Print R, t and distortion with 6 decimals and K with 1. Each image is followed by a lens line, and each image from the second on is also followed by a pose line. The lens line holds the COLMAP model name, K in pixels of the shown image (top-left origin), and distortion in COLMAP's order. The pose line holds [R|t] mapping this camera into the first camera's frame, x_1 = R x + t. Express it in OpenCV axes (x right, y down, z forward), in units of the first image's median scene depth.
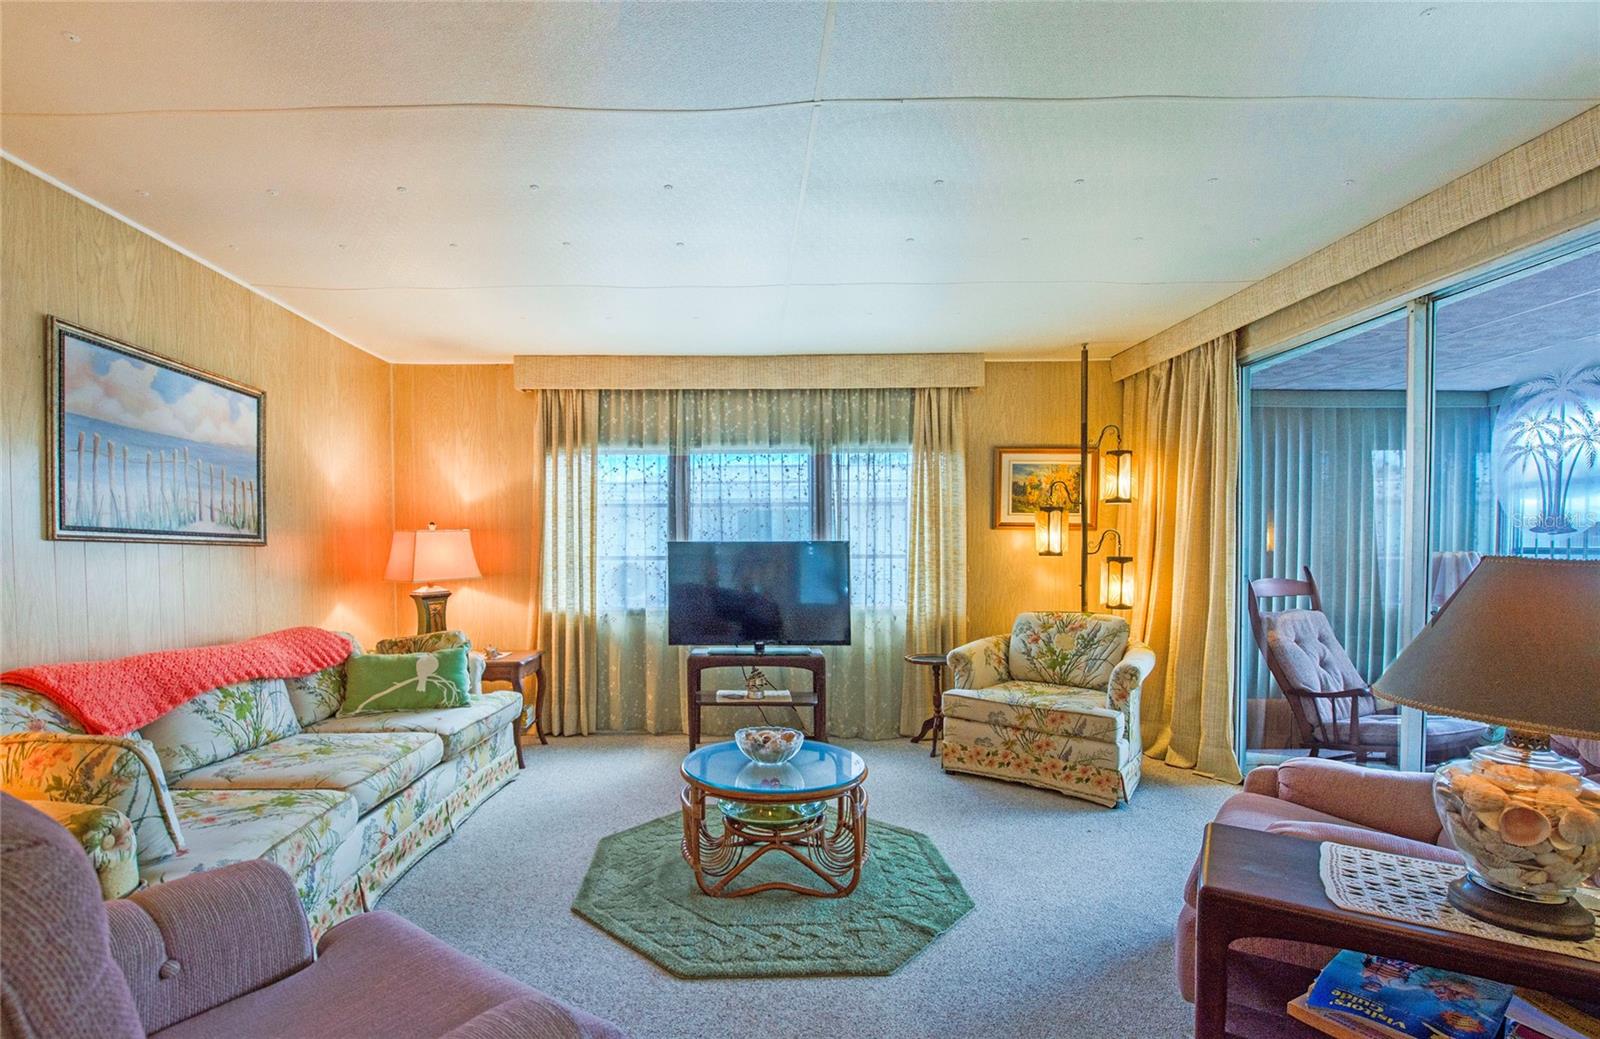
lens RADIAL K [[717.8, 0, 741.9], [0, 717.8, 577.2], [0, 0, 1]] dist [-0.027080, -0.000574]
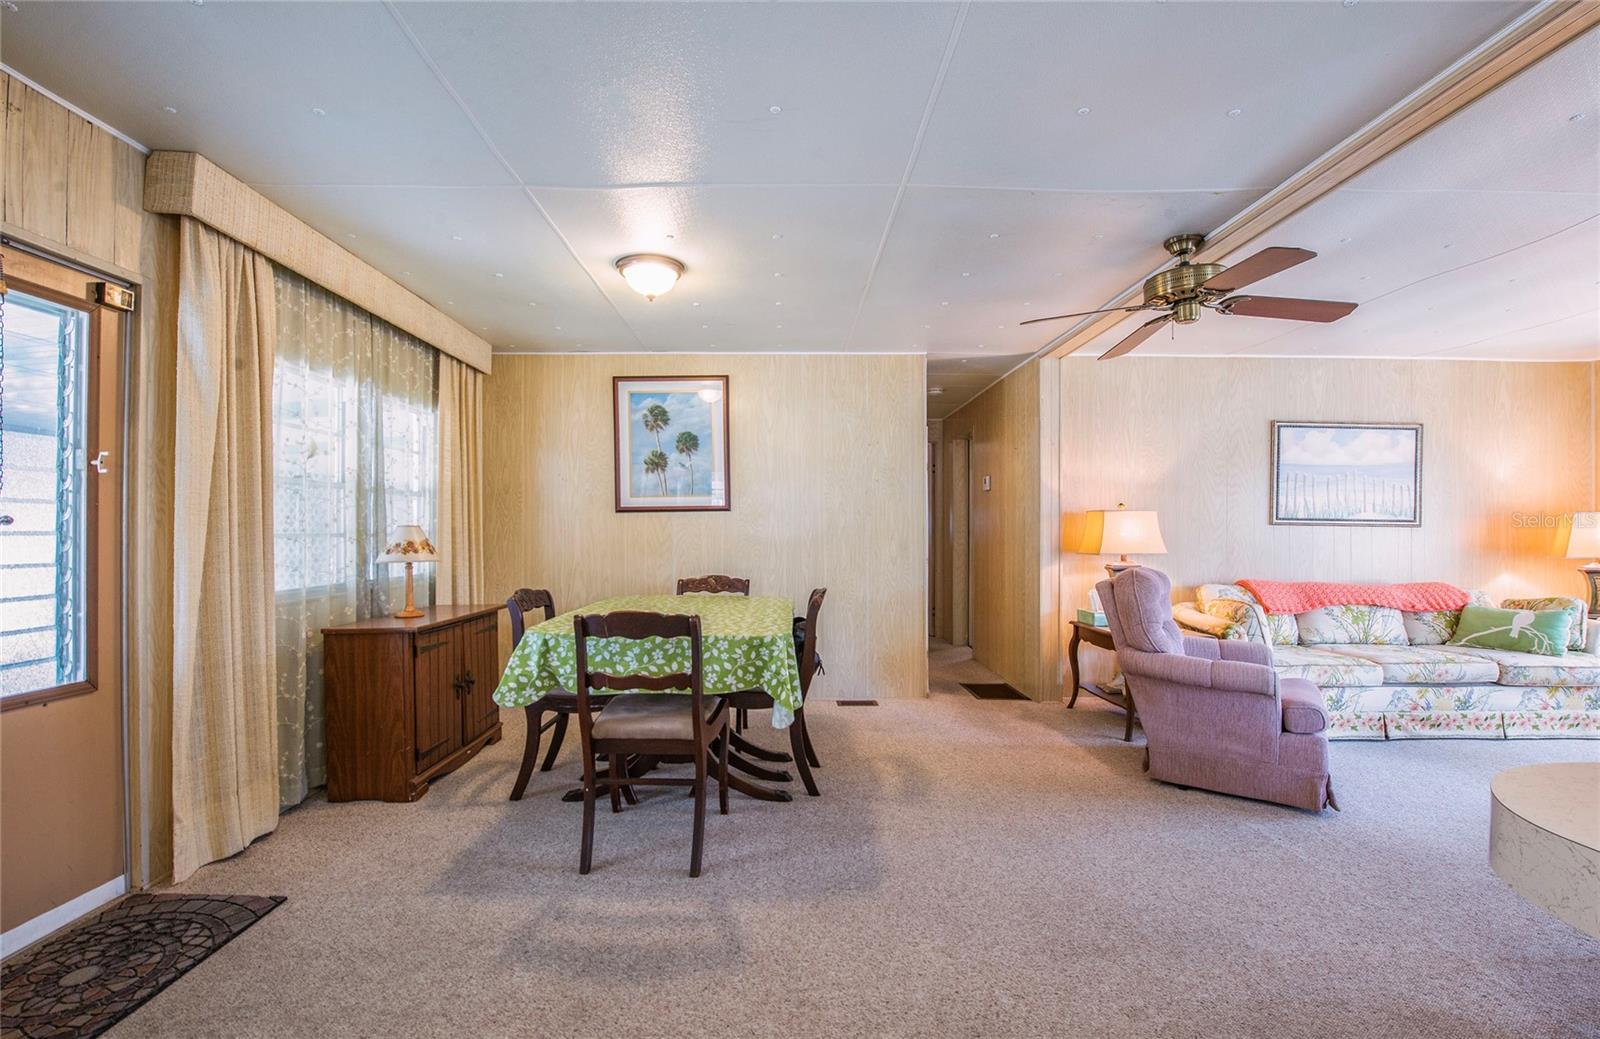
lens RADIAL K [[712.9, 0, 789.5], [0, 712.9, 529.5], [0, 0, 1]] dist [-0.006459, -0.004202]
pose [[0.008375, -0.000304, -0.999965, 0.784112], [-0.038824, 0.999246, -0.000629, 0.013424], [0.999211, 0.038828, 0.008357, -0.330382]]
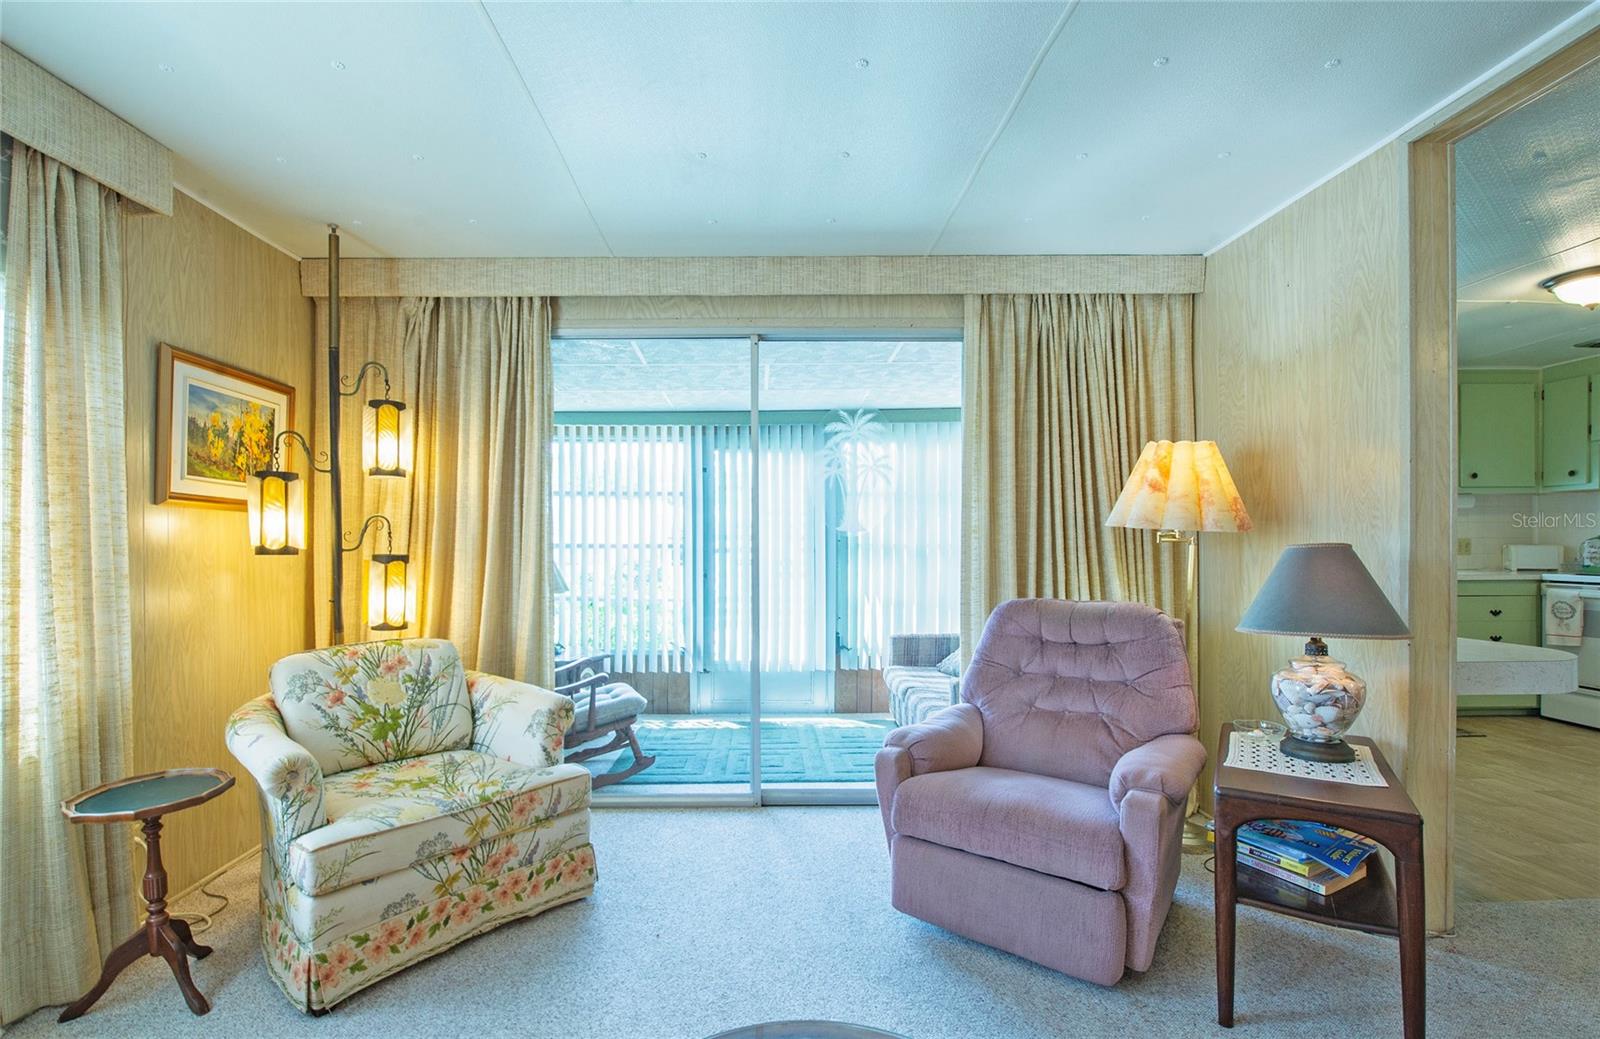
lens RADIAL K [[714.8, 0, 791.2], [0, 714.8, 541.5], [0, 0, 1]] dist [-0.011284, -0.000135]
pose [[-0.009369, 0.004856, 0.999944, -0.198649], [0.041357, 0.999134, -0.004464, -0.025976], [-0.999101, 0.041312, -0.009562, 0.727676]]
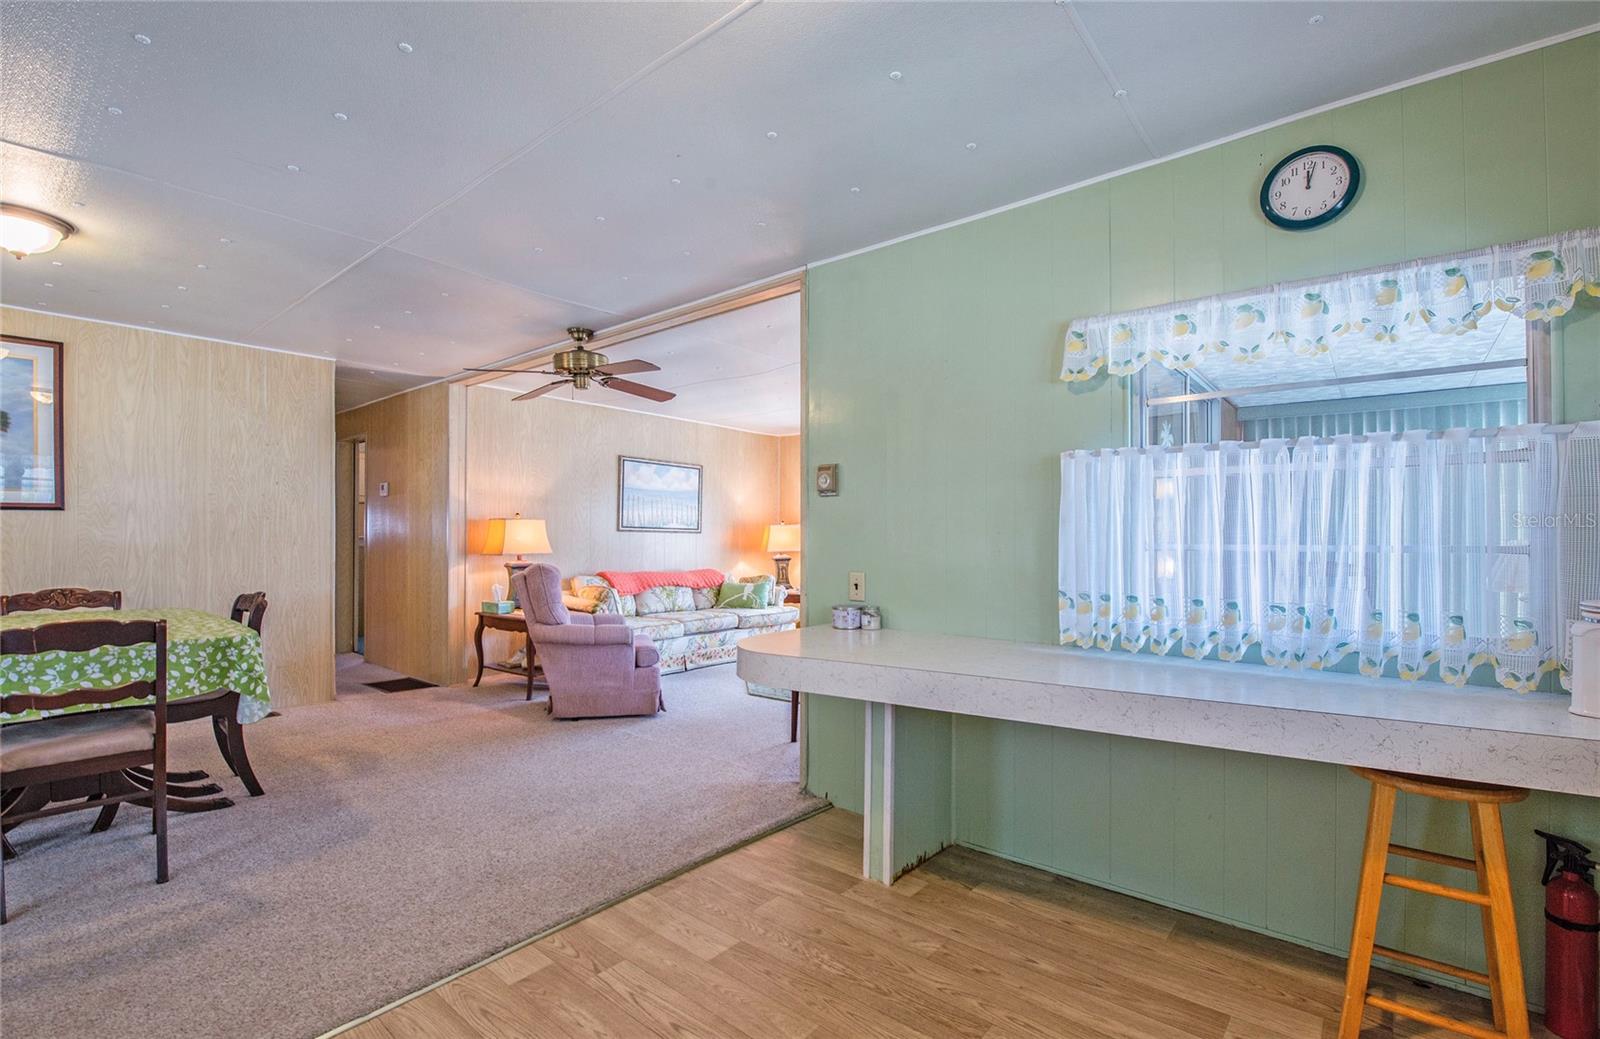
lens RADIAL K [[708.5, 0, 794.6], [0, 708.5, 532.9], [0, 0, 1]] dist [-0.017211, -0.001038]
pose [[0.768951, 0.000496, -0.639308, 0.990801], [-0.027965, 0.999069, -0.032860, 0.020919], [0.638696, 0.043146, 0.768248, -0.544580]]
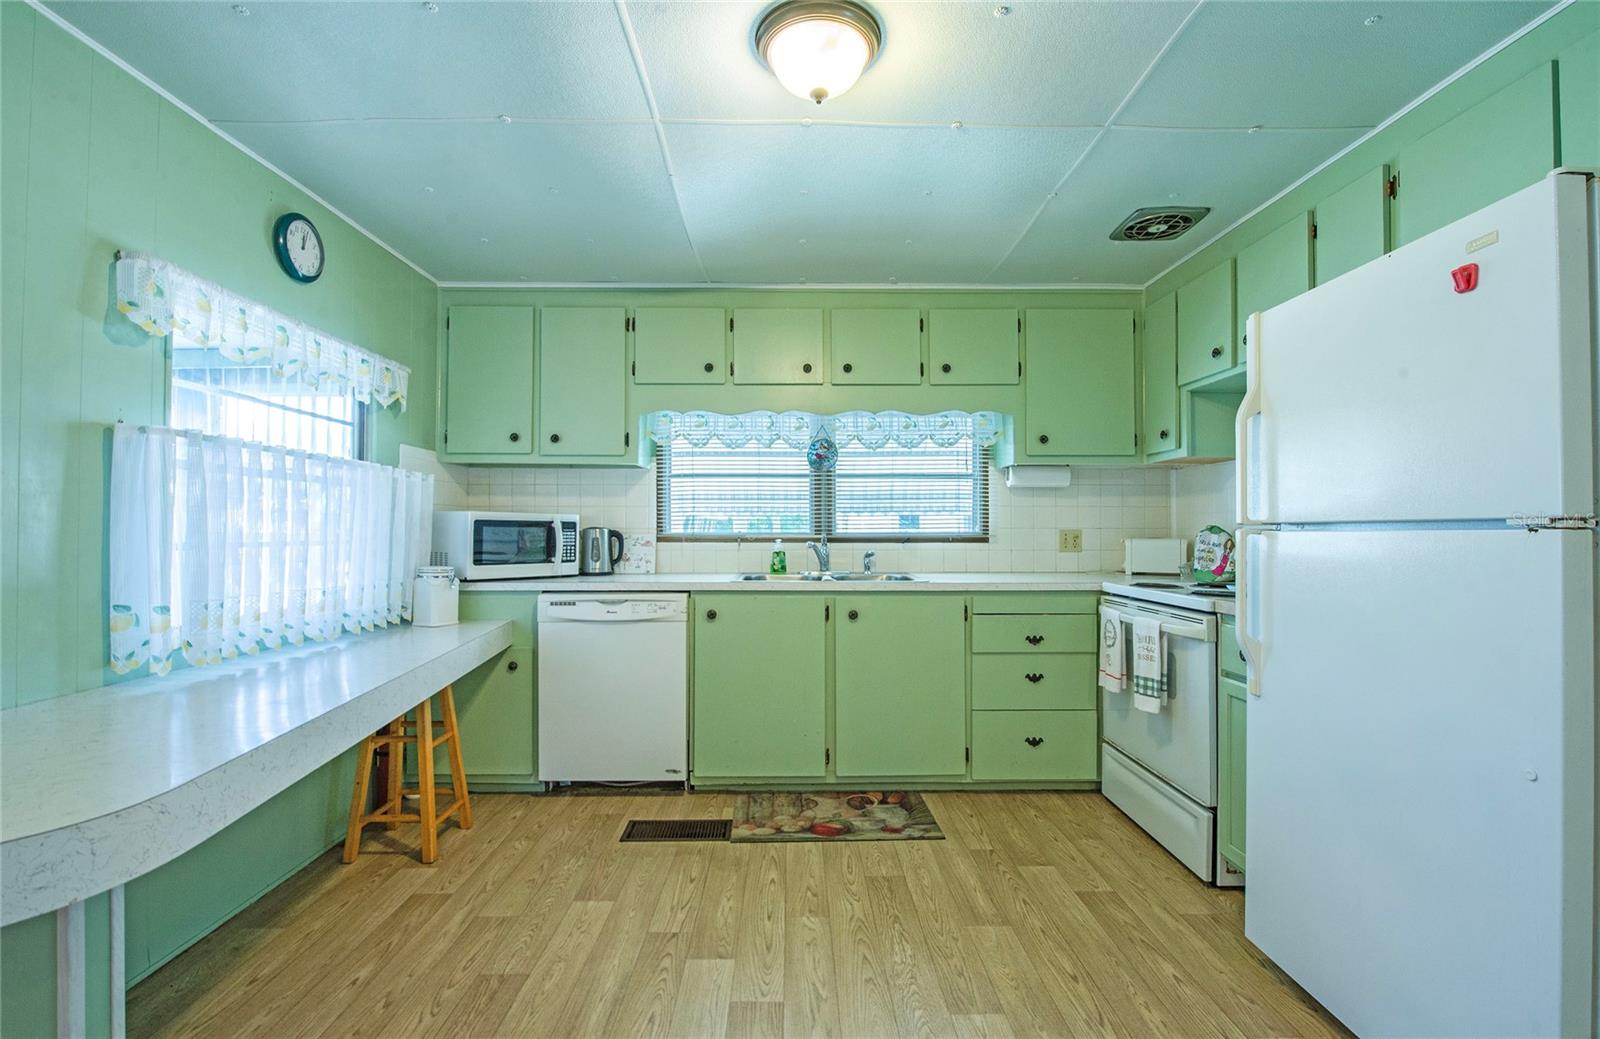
lens RADIAL K [[713.2, 0, 800.0], [0, 713.2, 519.5], [0, 0, 1]] dist [-0.012939, -0.001246]
pose [[-0.017294, 0.019801, 0.999654, 0.228662], [0.038394, 0.999080, -0.019125, 0.011302], [-0.999113, 0.038050, -0.018039, -0.318466]]
